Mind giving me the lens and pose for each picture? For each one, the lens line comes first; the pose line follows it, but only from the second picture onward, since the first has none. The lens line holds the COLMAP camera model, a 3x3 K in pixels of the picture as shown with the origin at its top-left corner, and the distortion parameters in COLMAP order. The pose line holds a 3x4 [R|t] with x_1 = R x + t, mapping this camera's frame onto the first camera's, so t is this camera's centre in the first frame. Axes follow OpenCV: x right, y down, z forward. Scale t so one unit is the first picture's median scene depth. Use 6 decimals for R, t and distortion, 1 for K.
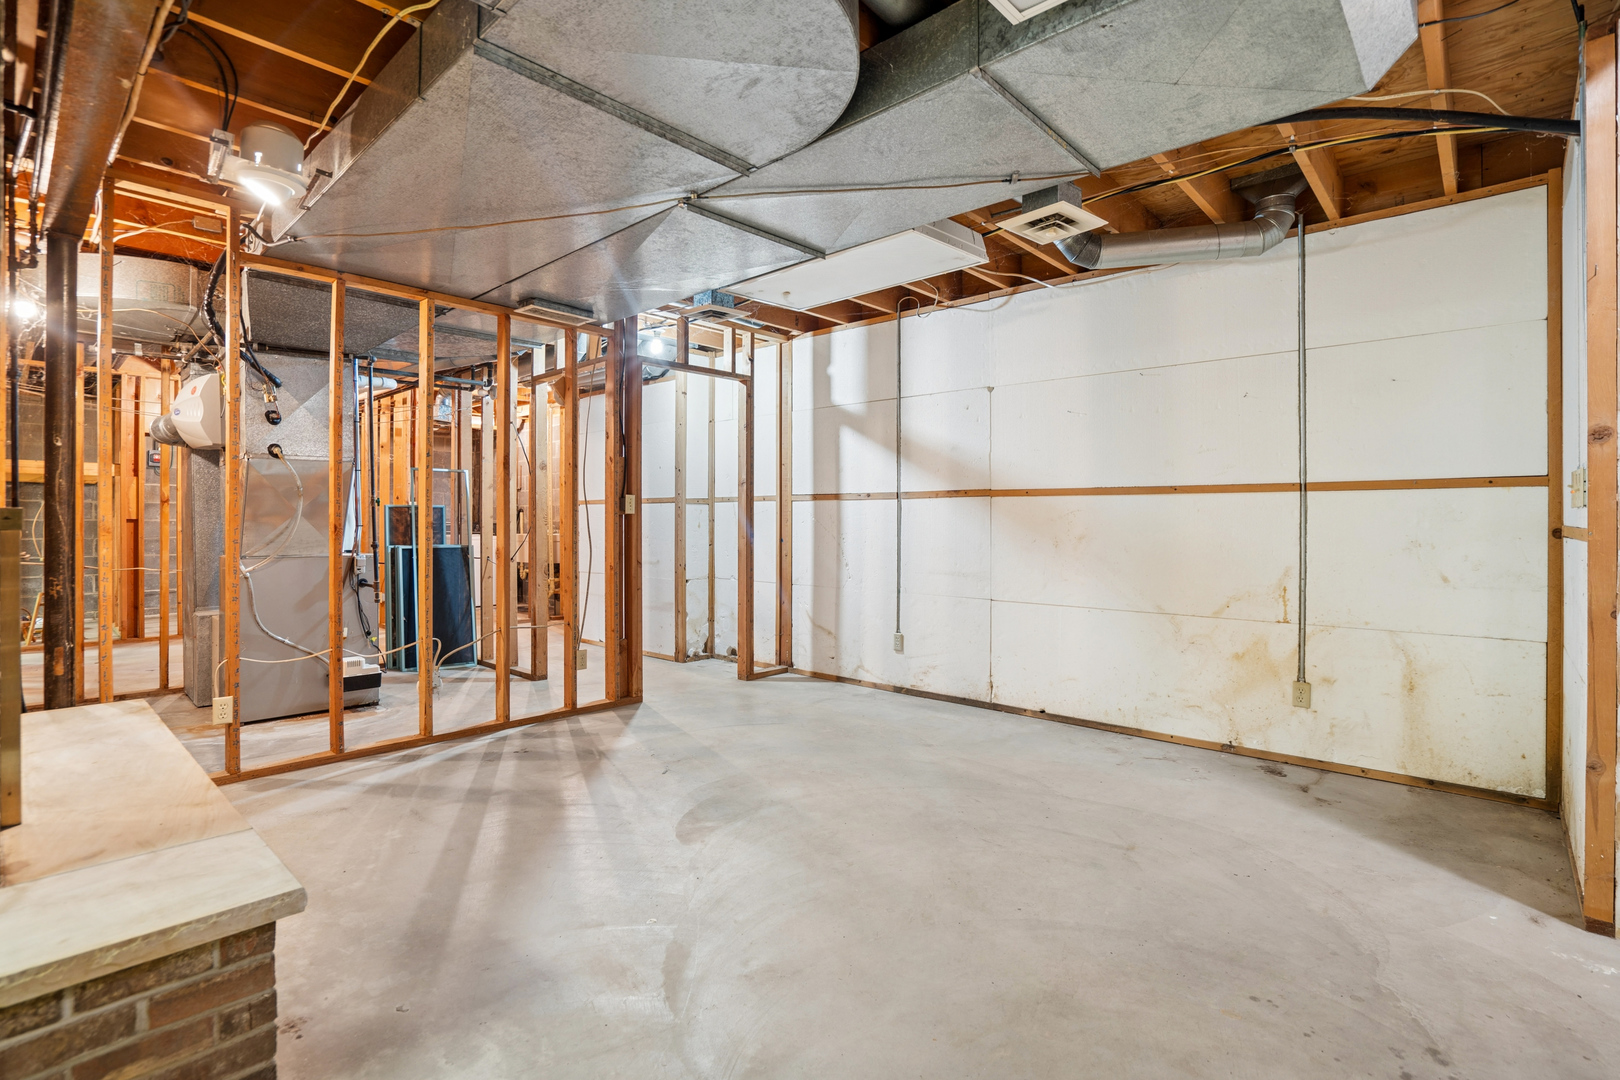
lens RADIAL K [[757.4, 0, 811.3], [0, 757.4, 528.8], [0, 0, 1]] dist [-0.012917, 0.002594]
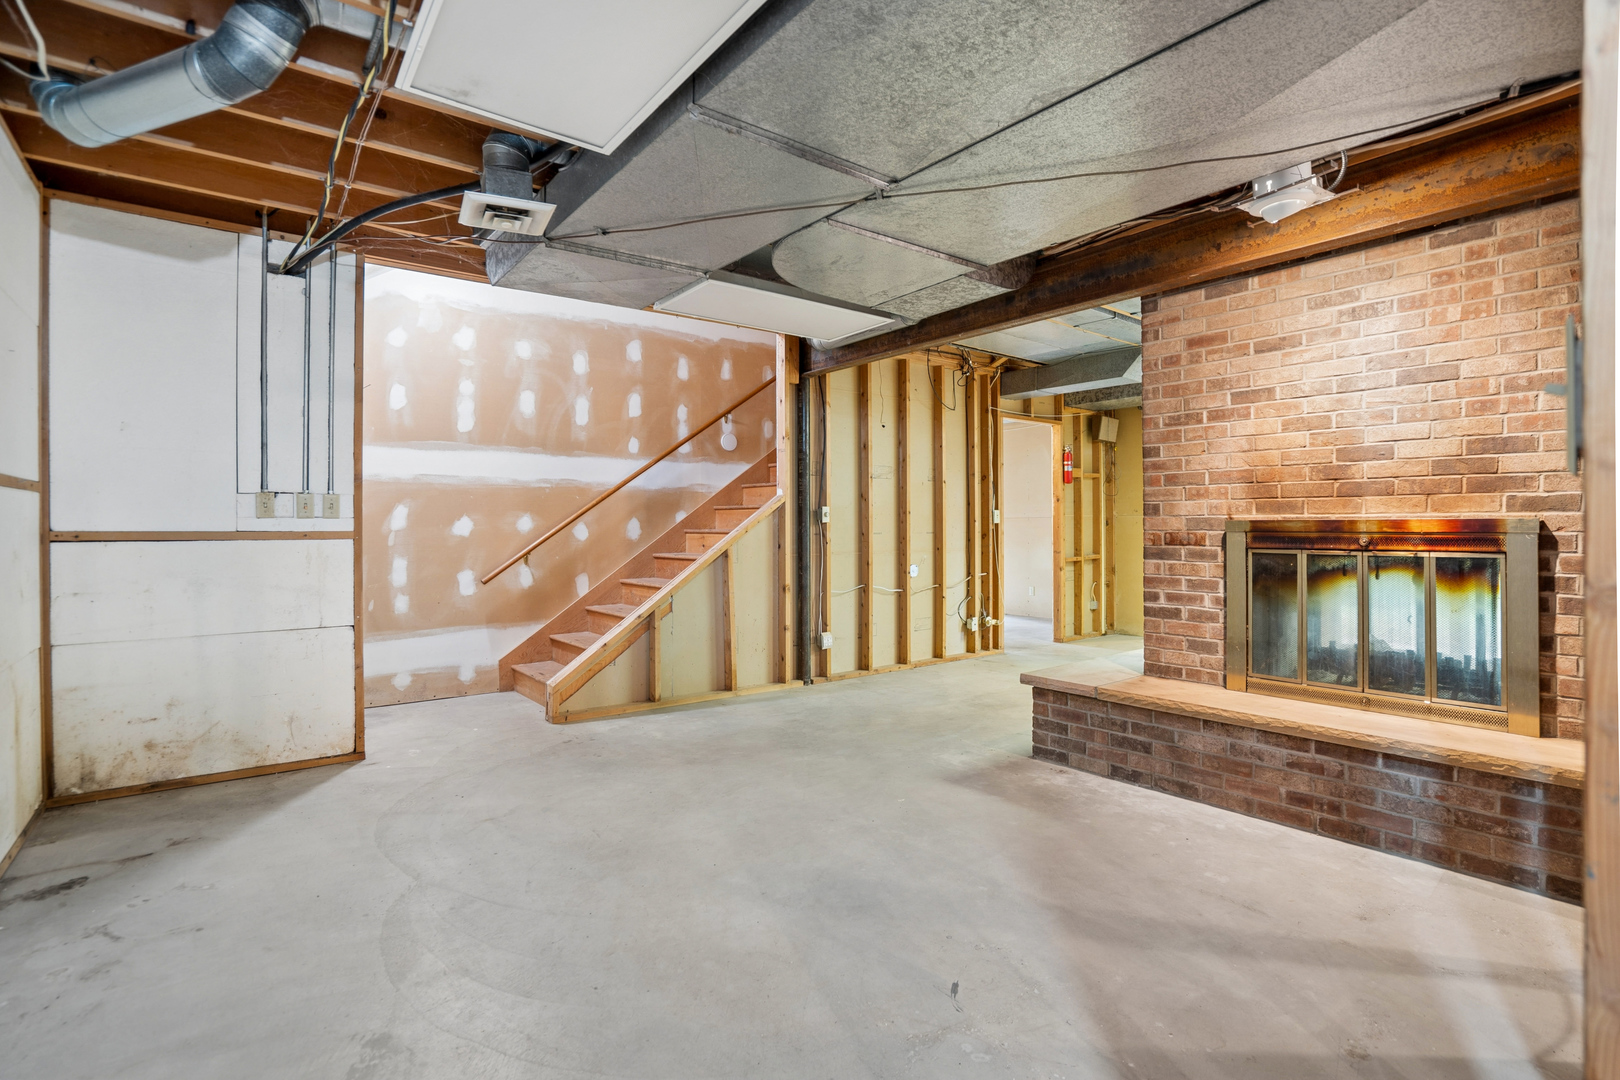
lens RADIAL K [[757.4, 0, 810.7], [0, 757.4, 529.1], [0, 0, 1]] dist [-0.012917, 0.002594]
pose [[-0.984179, -0.000685, 0.177174, -0.217484], [0.001831, 0.999900, 0.014033, -0.018838], [-0.177166, 0.014135, -0.984079, 1.795926]]
